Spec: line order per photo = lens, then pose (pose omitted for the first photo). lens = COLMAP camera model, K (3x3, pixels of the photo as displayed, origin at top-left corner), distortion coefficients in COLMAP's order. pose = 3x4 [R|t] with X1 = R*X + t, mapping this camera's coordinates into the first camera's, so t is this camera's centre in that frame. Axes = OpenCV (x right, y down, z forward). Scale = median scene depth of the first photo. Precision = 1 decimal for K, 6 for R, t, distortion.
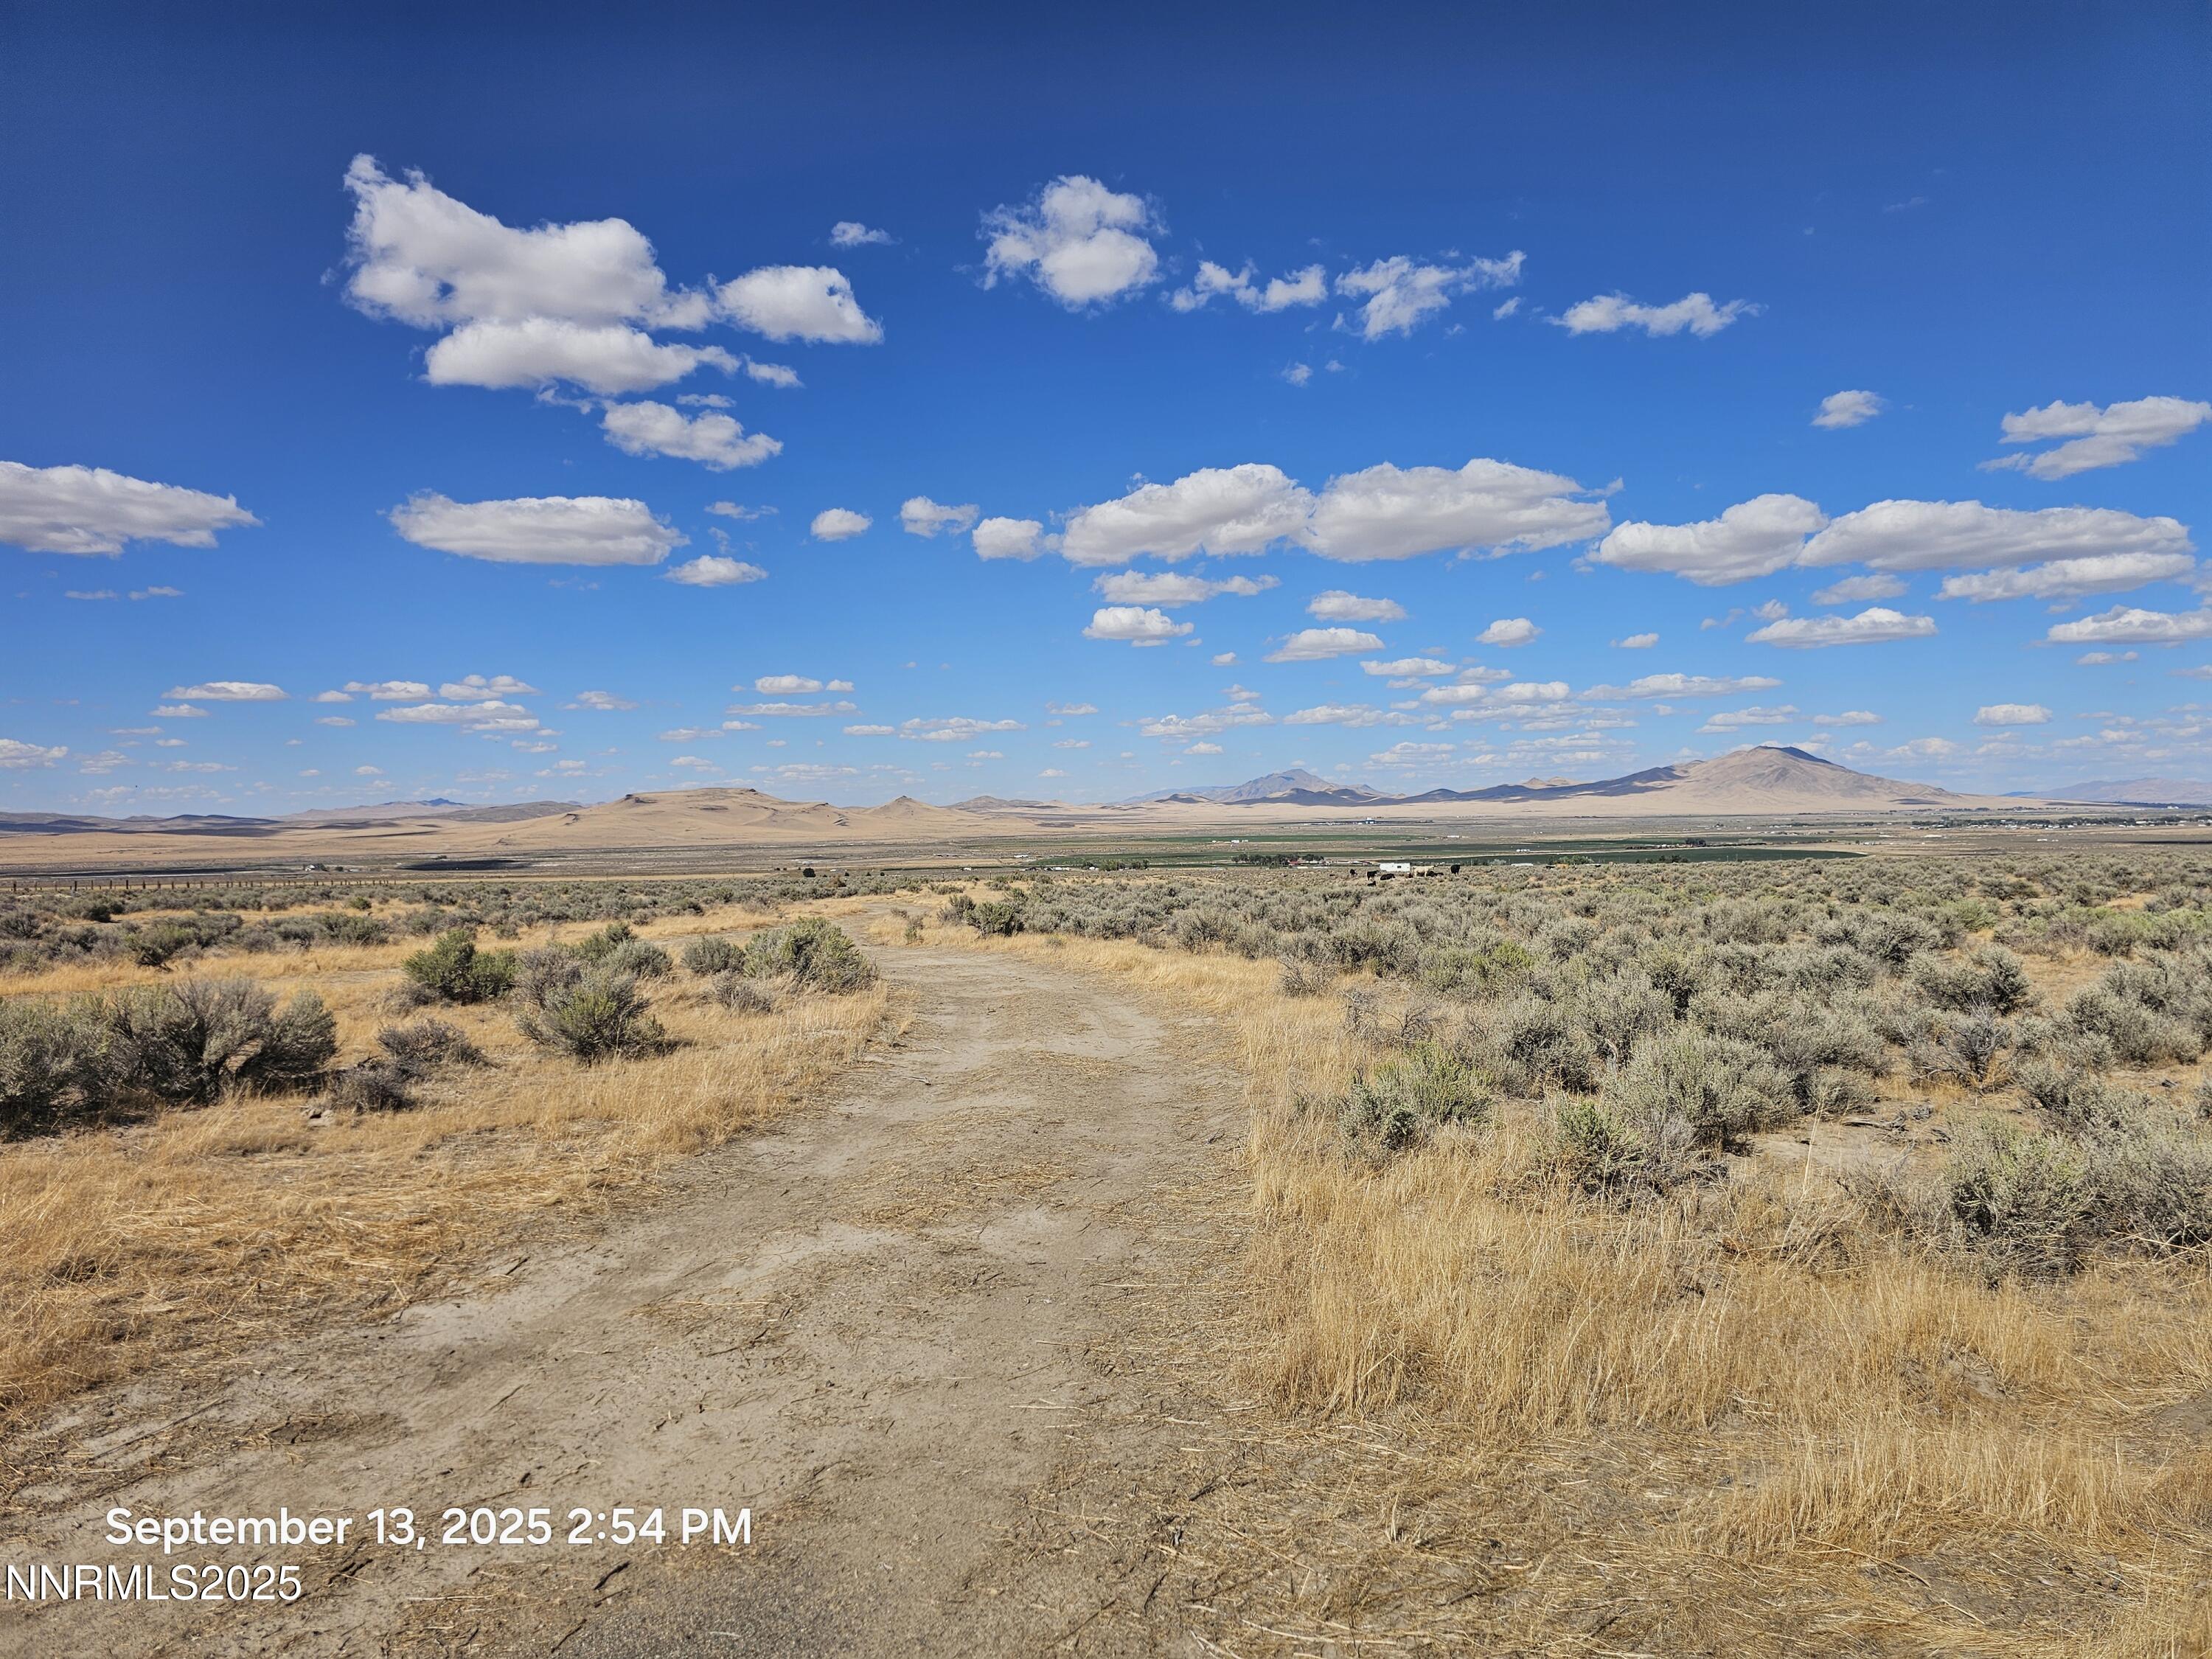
lens RADIAL K [[1548.0, 0, 1114.1], [0, 1548.0, 766.4], [0, 0, 1]] dist [0.043564, -0.049662]
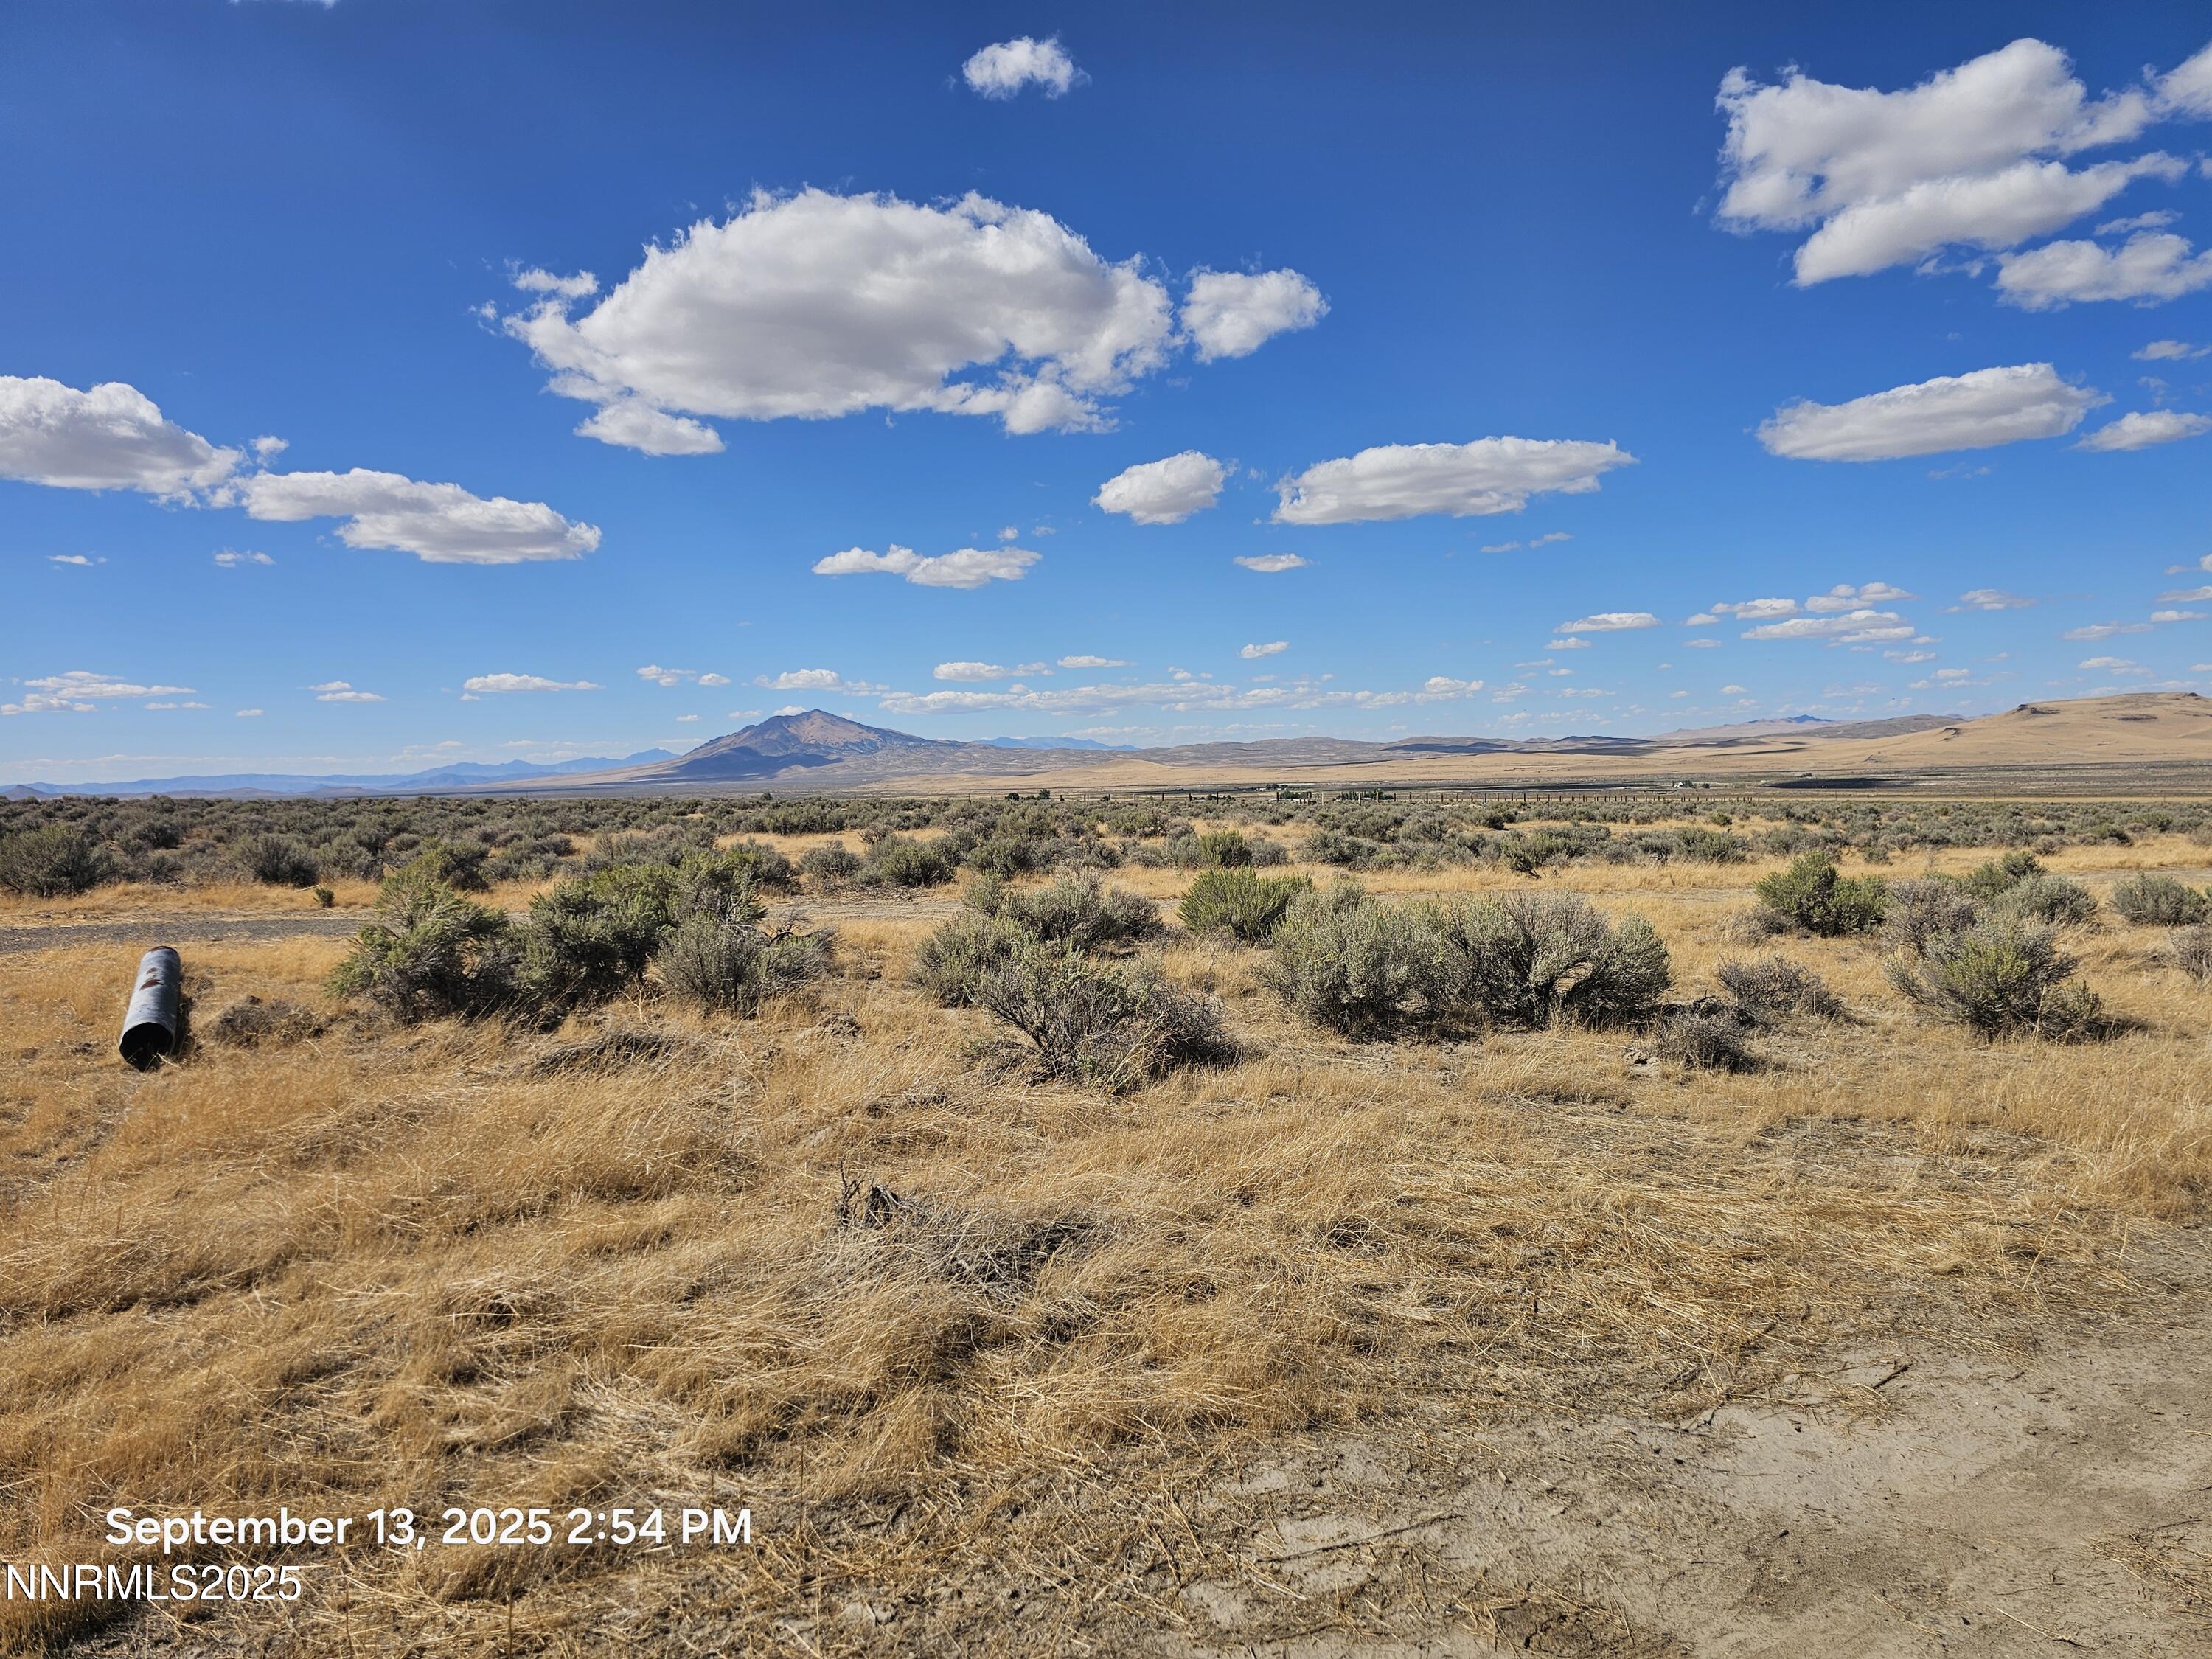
lens RADIAL K [[1481.8, 0, 1115.9], [0, 1481.8, 834.8], [0, 0, 1]] dist [0.067973, -0.053738]
pose [[0.667494, 0.035287, -0.743779, -0.045441], [0.036603, 0.996114, 0.080107, 0.010493], [0.743715, -0.080695, 0.663609, 0.118043]]
